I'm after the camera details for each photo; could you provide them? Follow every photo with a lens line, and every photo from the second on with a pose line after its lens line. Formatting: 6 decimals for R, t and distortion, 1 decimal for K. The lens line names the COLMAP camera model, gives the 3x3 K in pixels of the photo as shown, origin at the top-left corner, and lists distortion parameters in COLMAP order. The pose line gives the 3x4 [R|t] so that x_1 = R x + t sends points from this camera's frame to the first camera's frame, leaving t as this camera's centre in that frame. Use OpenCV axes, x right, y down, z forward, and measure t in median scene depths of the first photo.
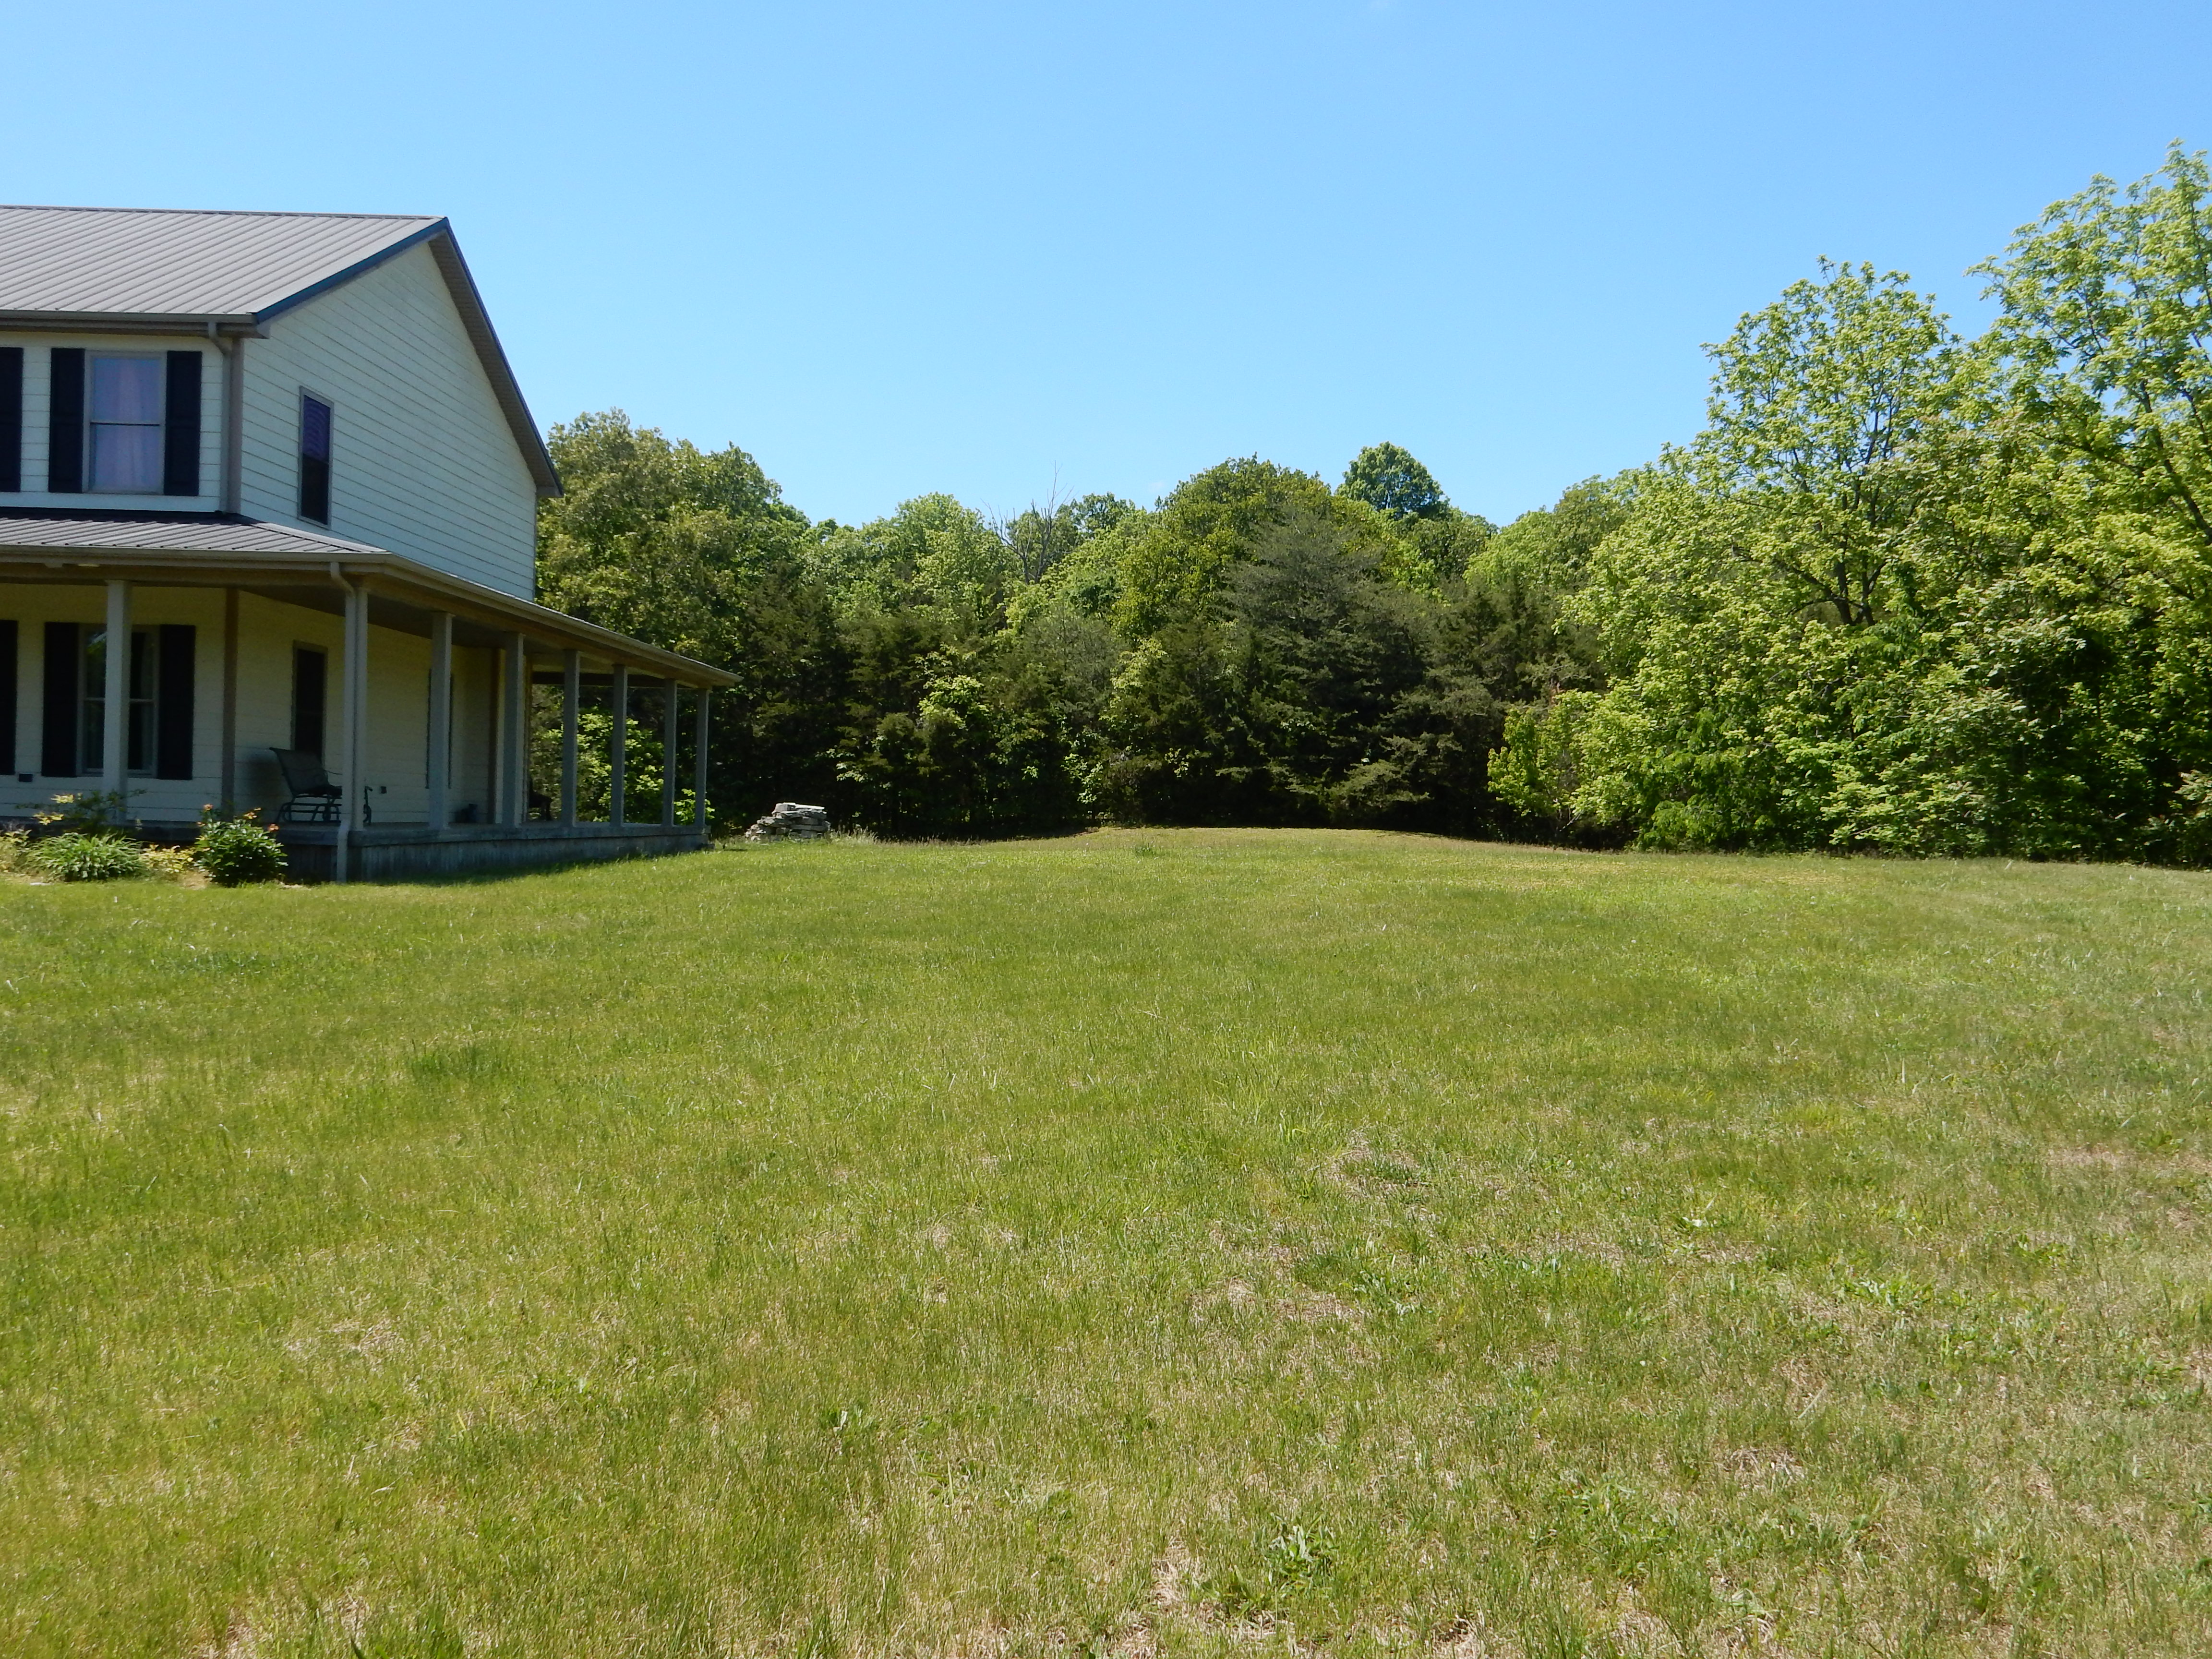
lens RADIAL K [[1912.9, 0, 1118.8], [0, 1912.9, 832.3], [0, 0, 1]] dist [-0.004112, -0.005129]
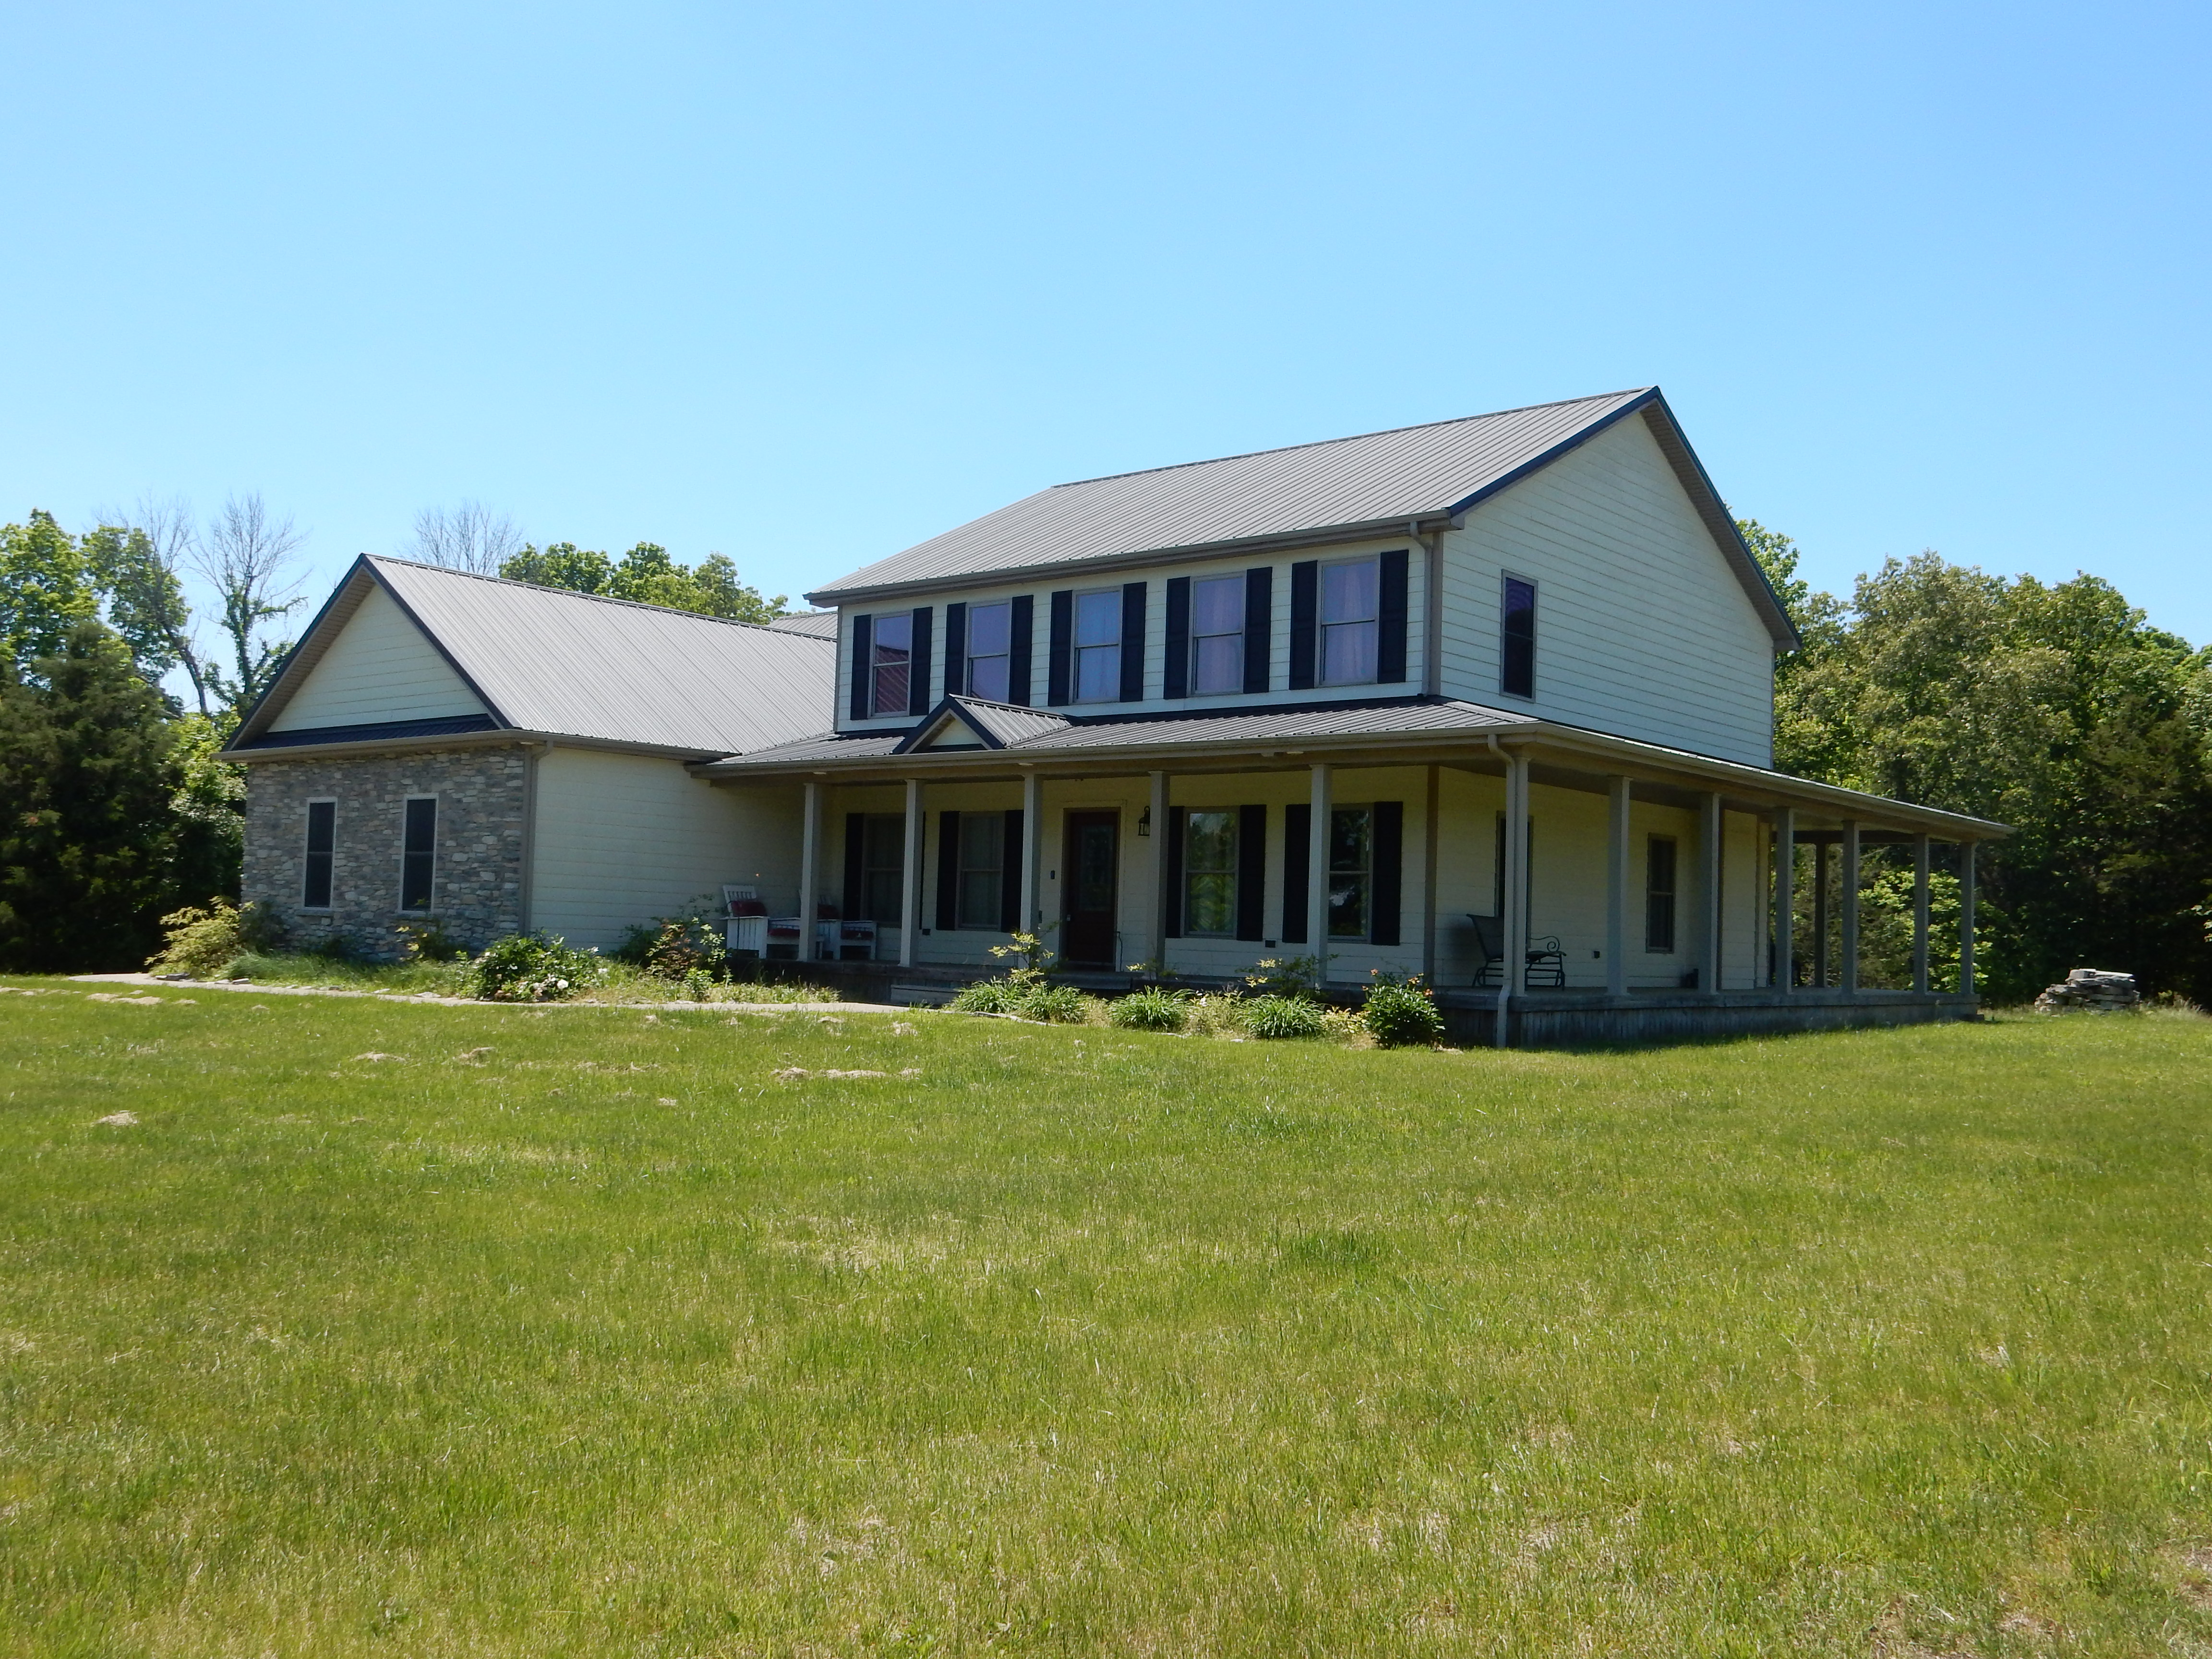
lens RADIAL K [[1912.9, 0, 1104.8], [0, 1912.9, 841.3], [0, 0, 1]] dist [-0.004112, -0.005129]
pose [[0.769425, -0.035673, -0.637741, 0.065370], [-0.015133, 0.997141, -0.074034, -0.003477], [0.638558, 0.066614, 0.766685, 0.062620]]
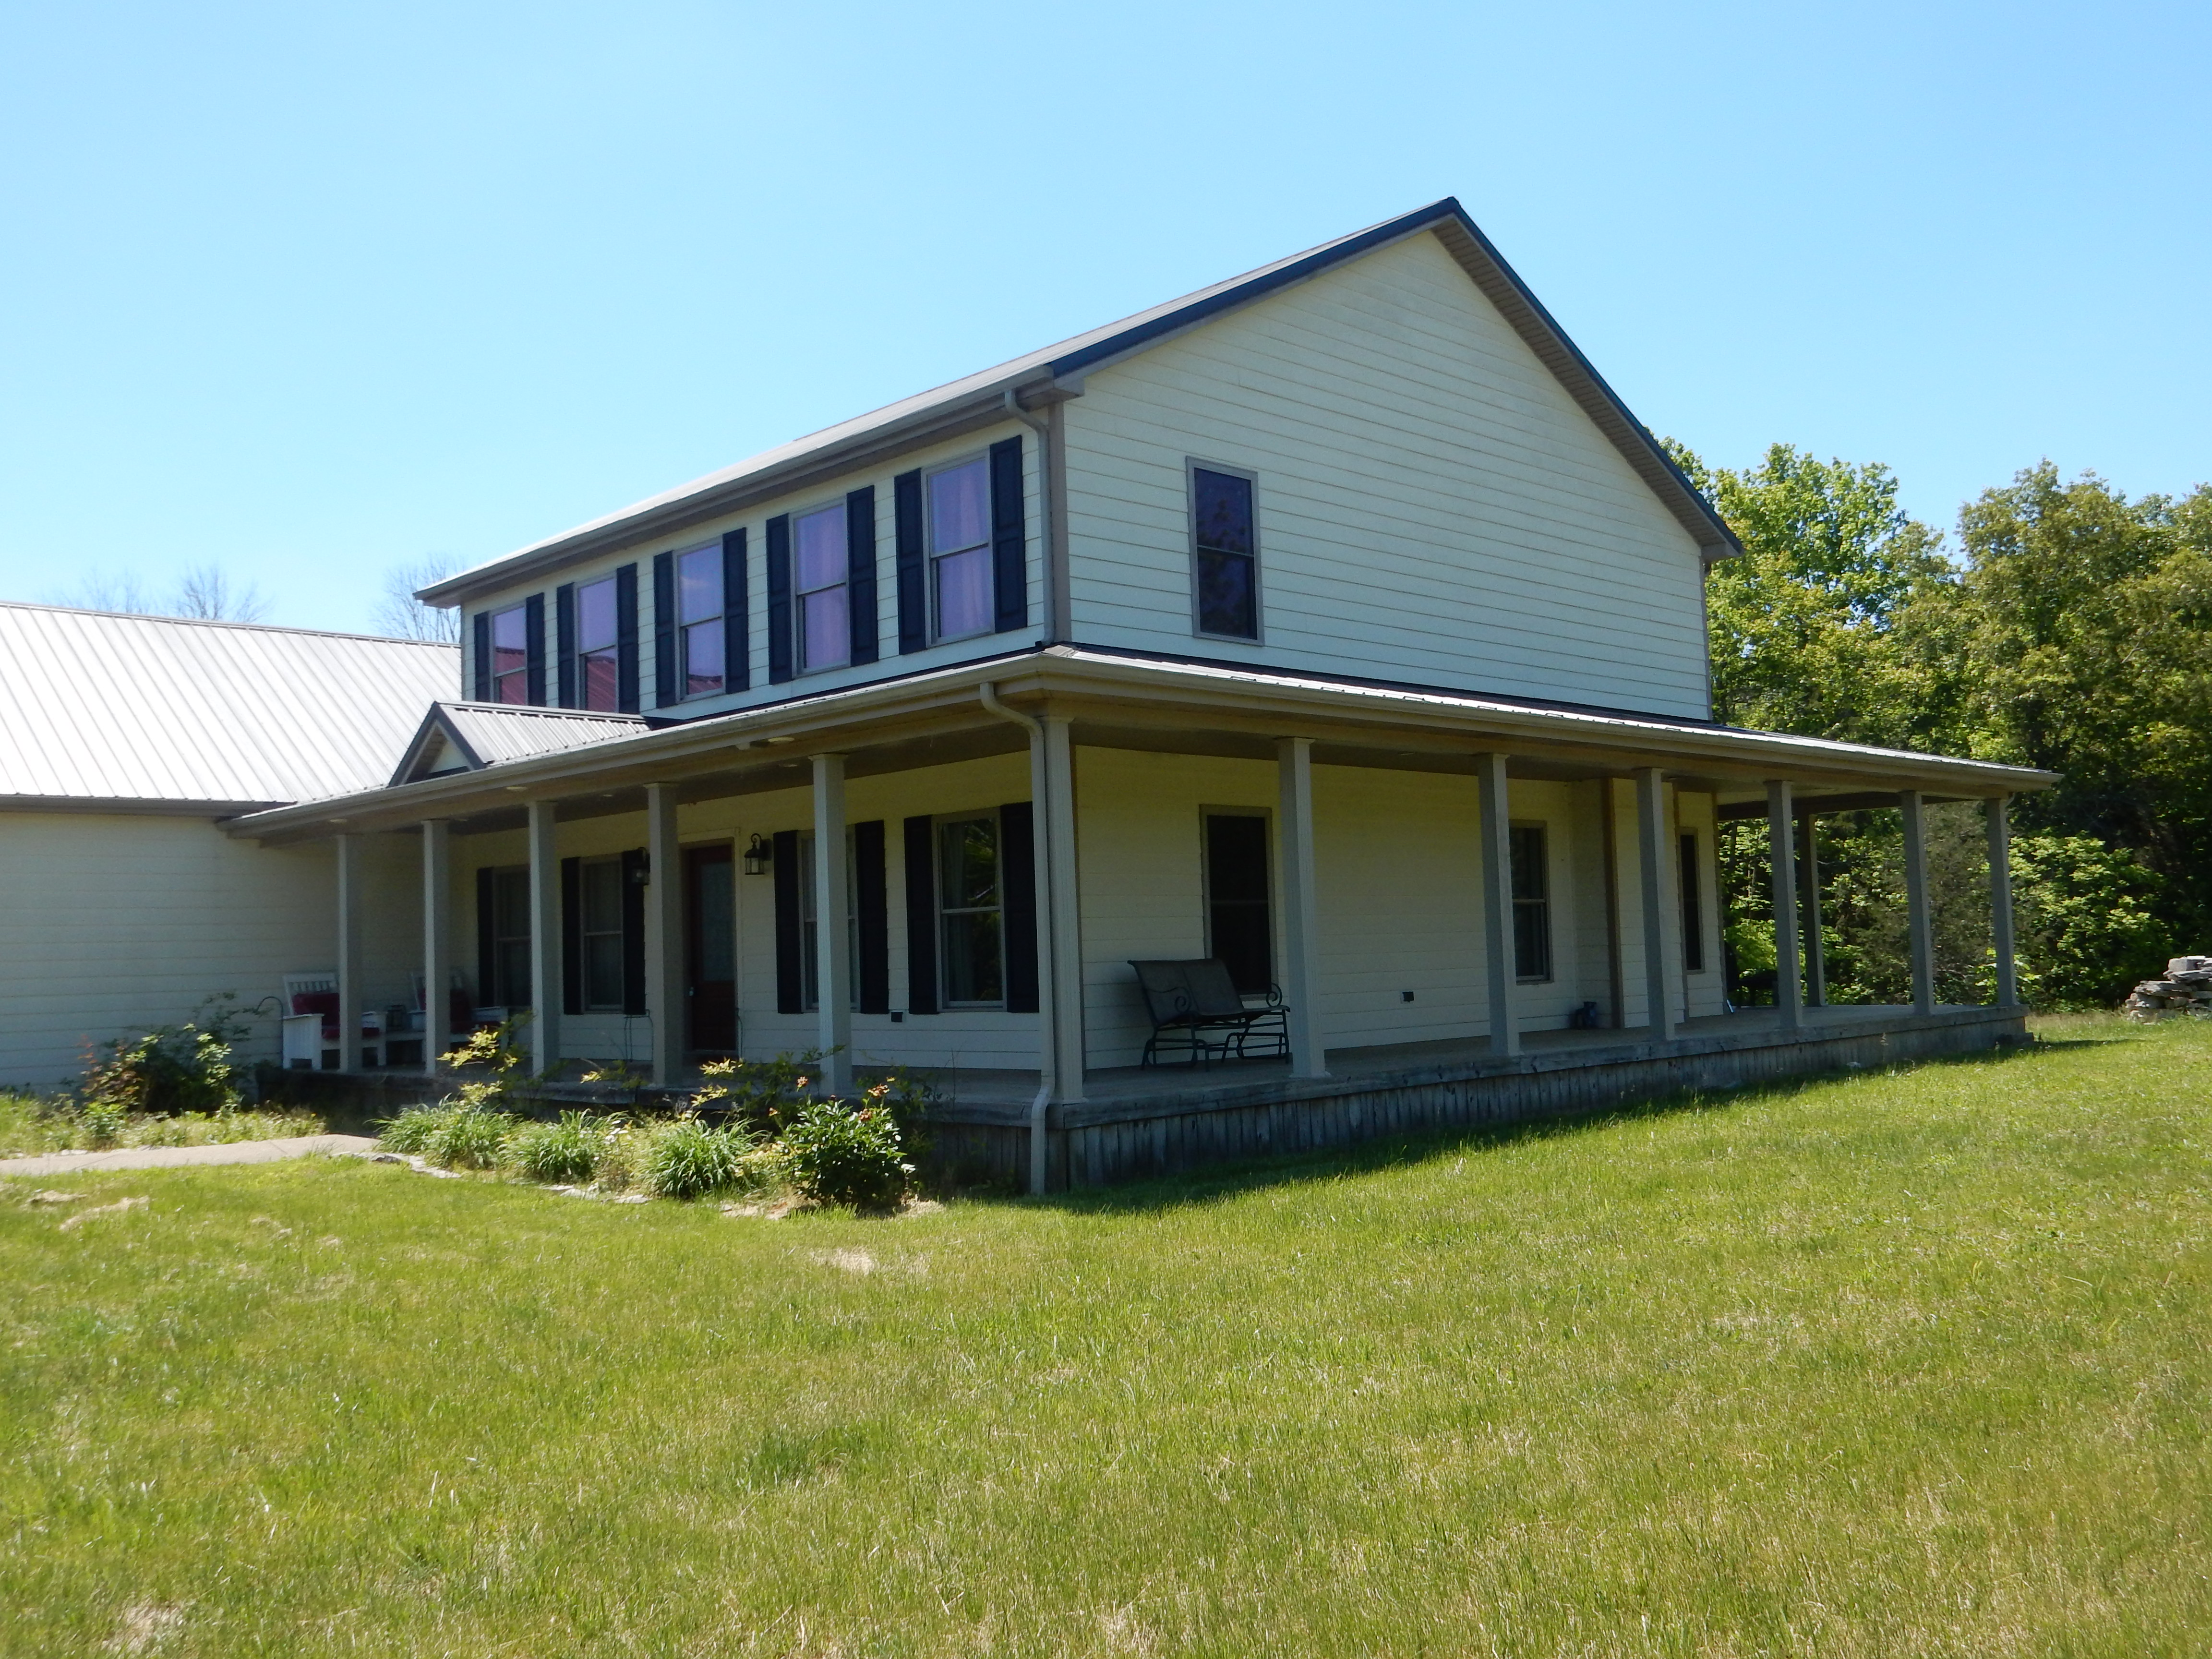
lens RADIAL K [[1912.9, 0, 1101.4], [0, 1912.9, 840.6], [0, 0, 1]] dist [-0.004112, -0.005129]
pose [[0.699576, -0.097712, -0.707846, 0.048332], [0.048692, 0.994823, -0.089204, -0.023737], [0.712897, 0.027939, 0.700712, 0.451890]]
